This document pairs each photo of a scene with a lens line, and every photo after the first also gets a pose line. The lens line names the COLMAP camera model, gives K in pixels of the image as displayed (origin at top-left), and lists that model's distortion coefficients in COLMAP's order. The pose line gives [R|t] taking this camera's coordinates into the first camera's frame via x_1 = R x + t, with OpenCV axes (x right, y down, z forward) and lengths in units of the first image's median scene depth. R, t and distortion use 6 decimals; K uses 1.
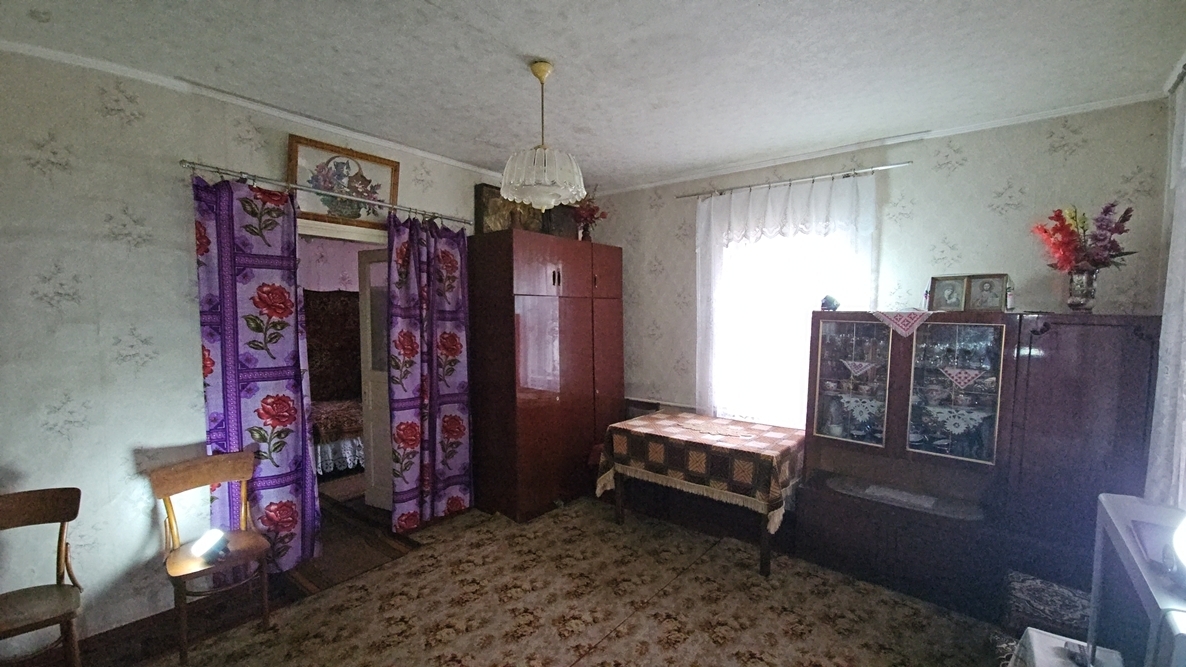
lens RADIAL K [[487.7, 0, 588.5], [0, 487.7, 337.7], [0, 0, 1]] dist [0.001178, -0.001157]
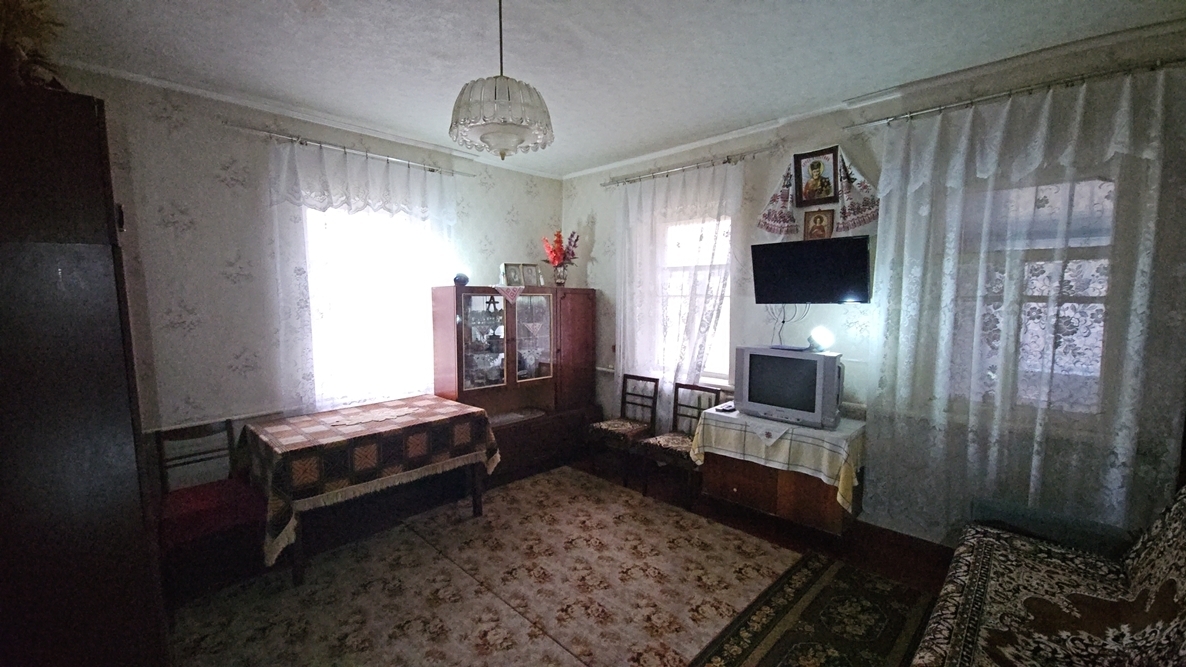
lens RADIAL K [[487.7, 0, 589.4], [0, 487.7, 340.3], [0, 0, 1]] dist [0.001178, -0.001157]
pose [[0.075779, -0.102382, 0.991855, -0.712110], [0.056857, 0.993540, 0.098212, -0.023239], [-0.995502, 0.048951, 0.081110, 0.615151]]
